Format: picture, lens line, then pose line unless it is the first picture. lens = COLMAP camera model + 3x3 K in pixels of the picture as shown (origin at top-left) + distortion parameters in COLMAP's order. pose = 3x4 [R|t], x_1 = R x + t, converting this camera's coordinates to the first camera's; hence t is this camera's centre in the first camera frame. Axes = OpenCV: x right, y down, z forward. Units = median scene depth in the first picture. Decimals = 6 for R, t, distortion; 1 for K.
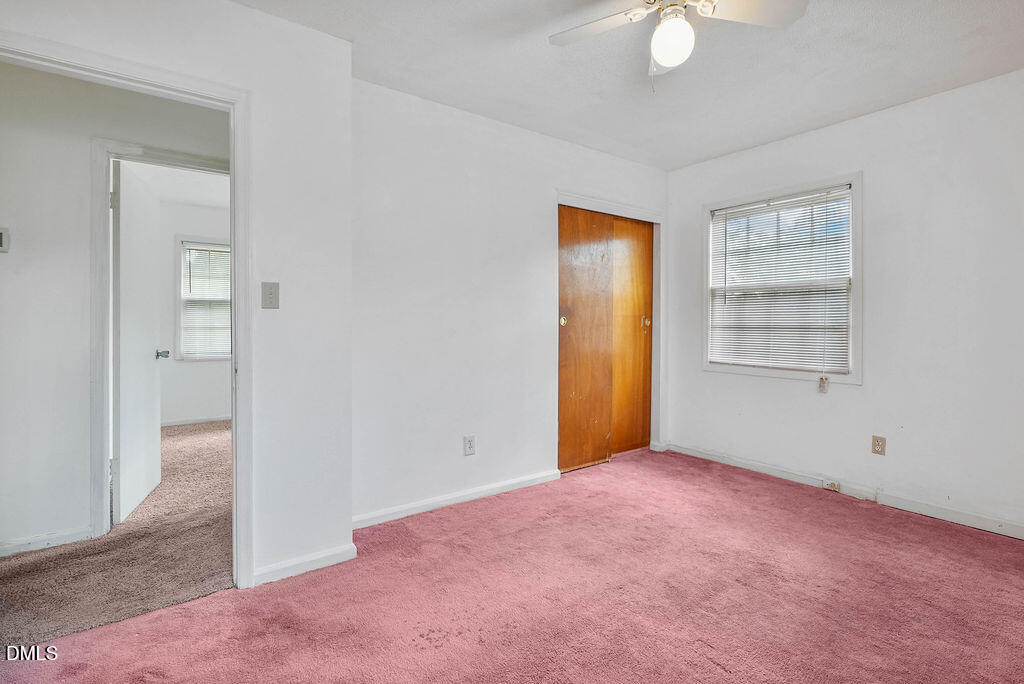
lens RADIAL K [[484.6, 0, 515.0], [0, 484.6, 322.3], [0, 0, 1]] dist [0.000139, -0.000047]
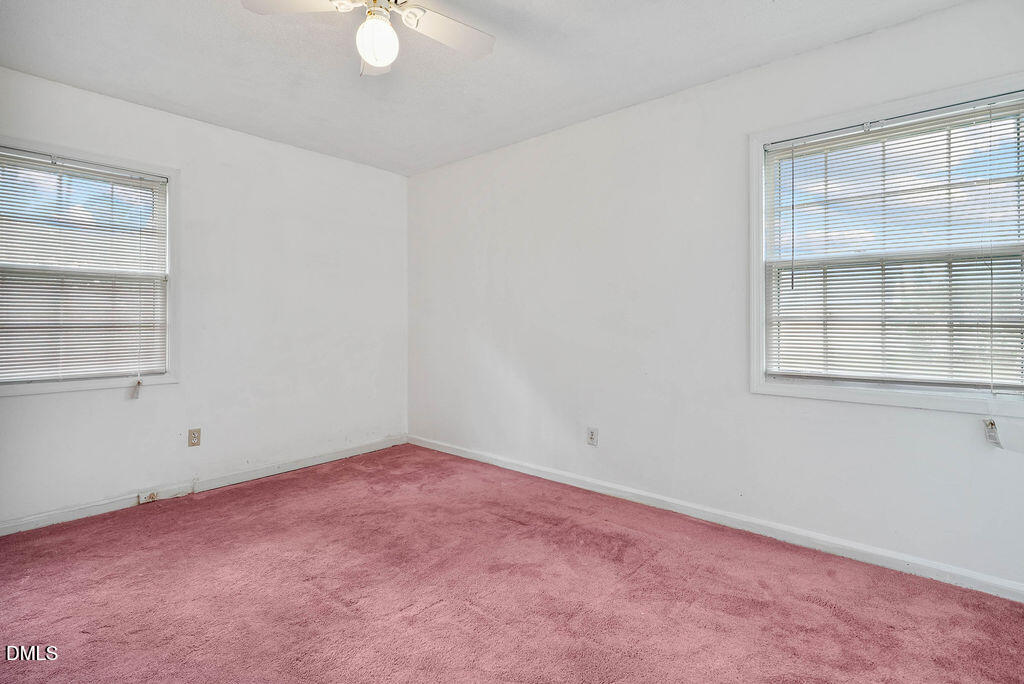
lens RADIAL K [[484.6, 0, 515.0], [0, 484.6, 322.3], [0, 0, 1]] dist [0.000139, -0.000047]
pose [[-0.213854, -0.007340, 0.976838, -0.403761], [-0.001696, 0.999973, 0.007142, -0.002641], [-0.976864, -0.000130, -0.213860, 0.535189]]
